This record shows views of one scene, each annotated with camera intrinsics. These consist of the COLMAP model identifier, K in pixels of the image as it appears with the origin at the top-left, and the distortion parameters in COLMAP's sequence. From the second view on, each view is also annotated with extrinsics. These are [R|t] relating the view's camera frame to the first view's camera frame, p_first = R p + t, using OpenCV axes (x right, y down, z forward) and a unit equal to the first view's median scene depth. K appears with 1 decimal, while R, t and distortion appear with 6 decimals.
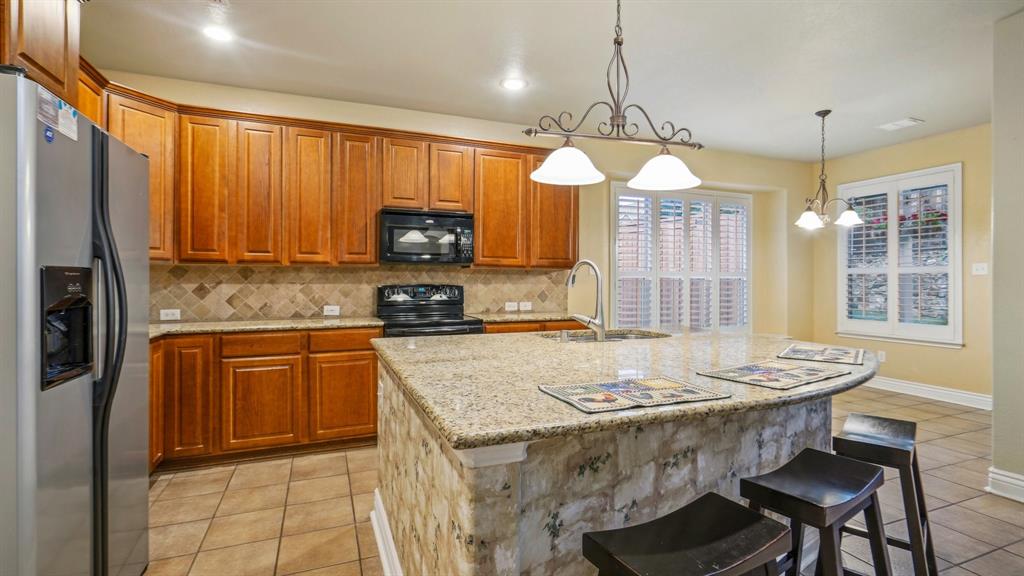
lens RADIAL K [[484.8, 0, 519.5], [0, 484.8, 282.9], [0, 0, 1]] dist [-0.003819, -0.000491]
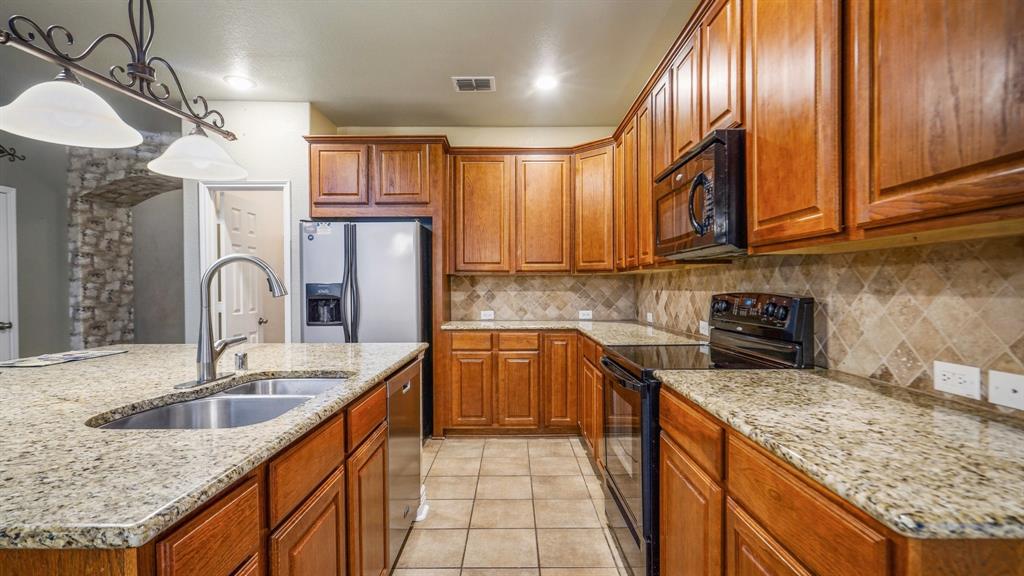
lens RADIAL K [[484.8, 0, 518.6], [0, 484.8, 294.1], [0, 0, 1]] dist [-0.003819, -0.000491]
pose [[-0.387847, 0.012742, -0.921636, 0.337859], [0.004265, 0.999919, 0.012029, -0.003109], [0.921714, 0.000734, -0.387870, 0.924391]]
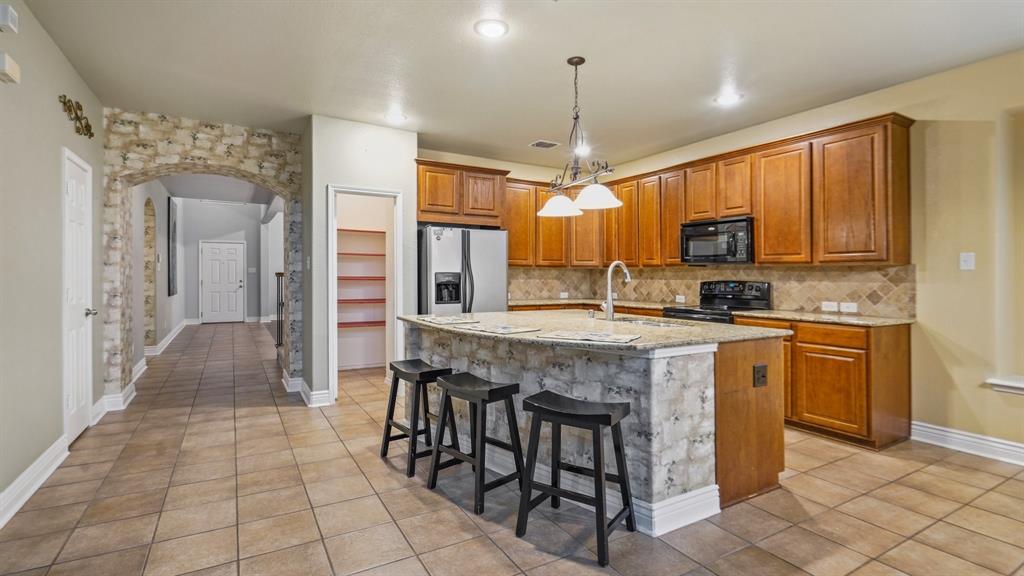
lens RADIAL K [[484.8, 0, 521.5], [0, 484.8, 281.5], [0, 0, 1]] dist [-0.003819, -0.000491]
pose [[0.137187, 0.010540, -0.990489, 0.837317], [-0.005271, 0.999937, 0.009911, -0.003987], [0.990531, 0.003862, 0.137234, 0.322667]]
